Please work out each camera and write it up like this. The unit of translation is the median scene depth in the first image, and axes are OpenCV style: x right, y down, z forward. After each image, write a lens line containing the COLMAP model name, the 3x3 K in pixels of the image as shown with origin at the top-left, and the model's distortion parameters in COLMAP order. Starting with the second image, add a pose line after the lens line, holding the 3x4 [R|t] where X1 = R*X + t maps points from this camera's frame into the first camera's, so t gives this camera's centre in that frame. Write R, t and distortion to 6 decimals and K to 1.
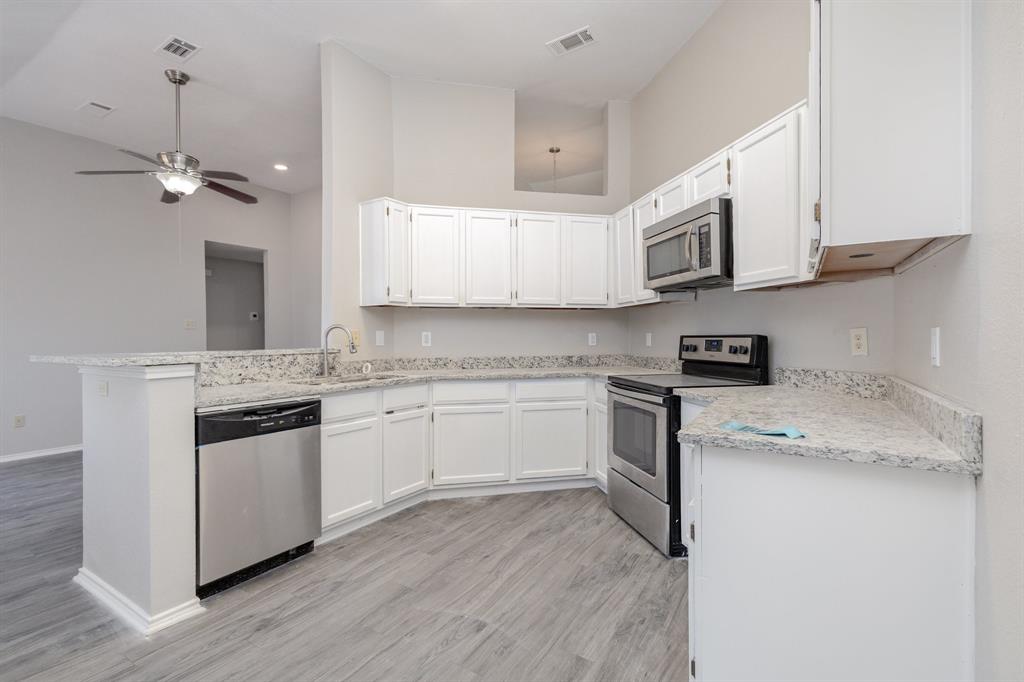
lens RADIAL K [[468.4, 0, 516.6], [0, 468.4, 342.2], [0, 0, 1]] dist [0.007055, -0.001058]
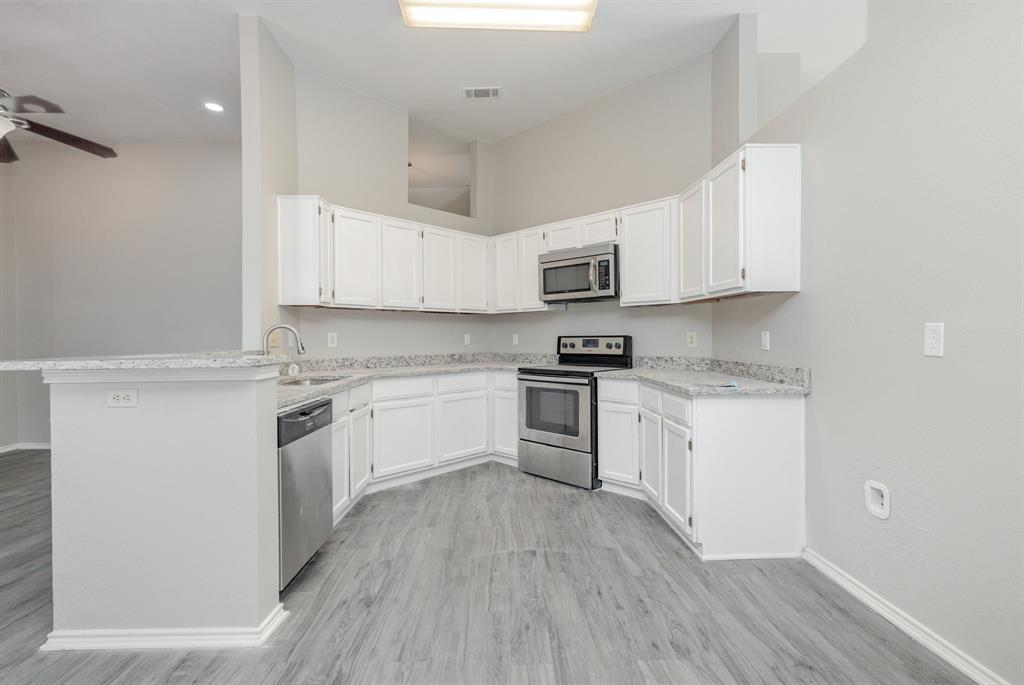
lens RADIAL K [[468.4, 0, 514.6], [0, 468.4, 344.0], [0, 0, 1]] dist [0.007055, -0.001058]
pose [[0.835260, -0.008568, 0.549789, -0.566692], [0.008745, 0.999959, 0.002299, 0.004666], [-0.549786, 0.002887, 0.835300, -0.060693]]
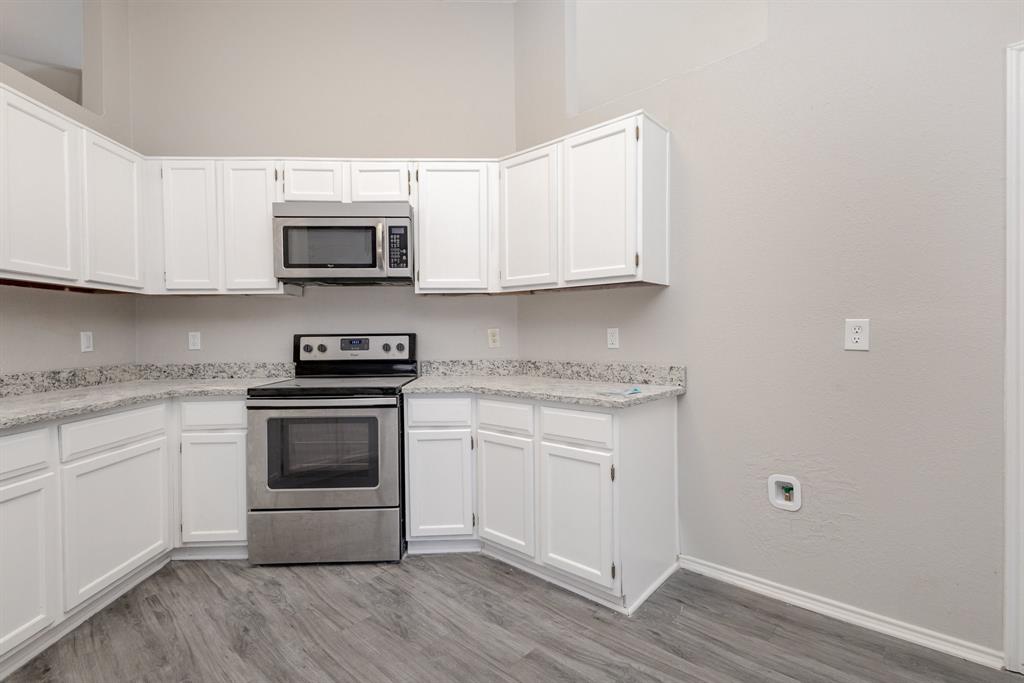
lens RADIAL K [[468.4, 0, 512.1], [0, 468.4, 341.0], [0, 0, 1]] dist [0.007055, -0.001058]
pose [[0.184577, -0.009335, 0.982774, -0.504226], [0.019952, 0.999784, 0.005750, 0.000958], [-0.982616, 0.018547, 0.184723, 0.503251]]
